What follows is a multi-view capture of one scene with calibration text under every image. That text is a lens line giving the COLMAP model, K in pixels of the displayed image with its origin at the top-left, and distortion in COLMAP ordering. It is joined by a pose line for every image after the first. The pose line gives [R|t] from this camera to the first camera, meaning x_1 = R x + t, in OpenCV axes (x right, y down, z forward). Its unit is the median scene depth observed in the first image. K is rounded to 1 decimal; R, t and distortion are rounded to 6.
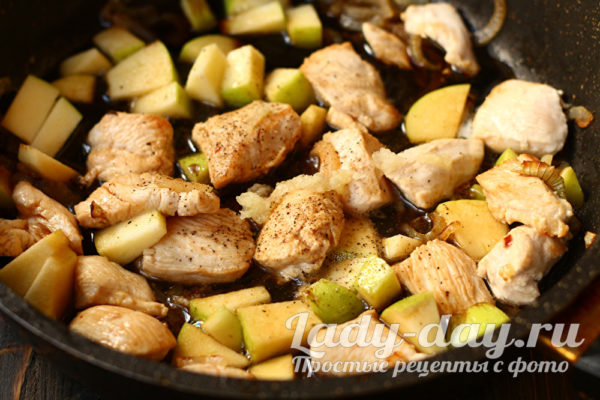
lens RADIAL K [[1499.6, 0, 300.0], [0, 1499.6, 200.0], [0, 0, 1]] dist [-0.175841, -0.375573]
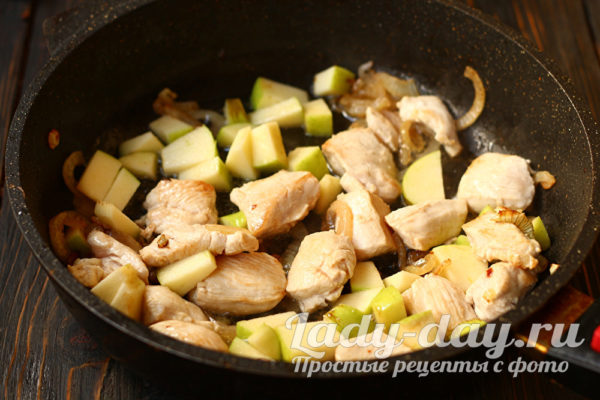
lens RADIAL K [[1499.6, 0, 300.0], [0, 1499.6, 200.0], [0, 0, 1]] dist [-0.175841, -0.375573]
pose [[0.999646, -0.009505, 0.024845, -0.048333], [0.012309, 0.993260, -0.115252, 0.106479], [-0.023582, 0.115517, 0.993025, -0.237976]]
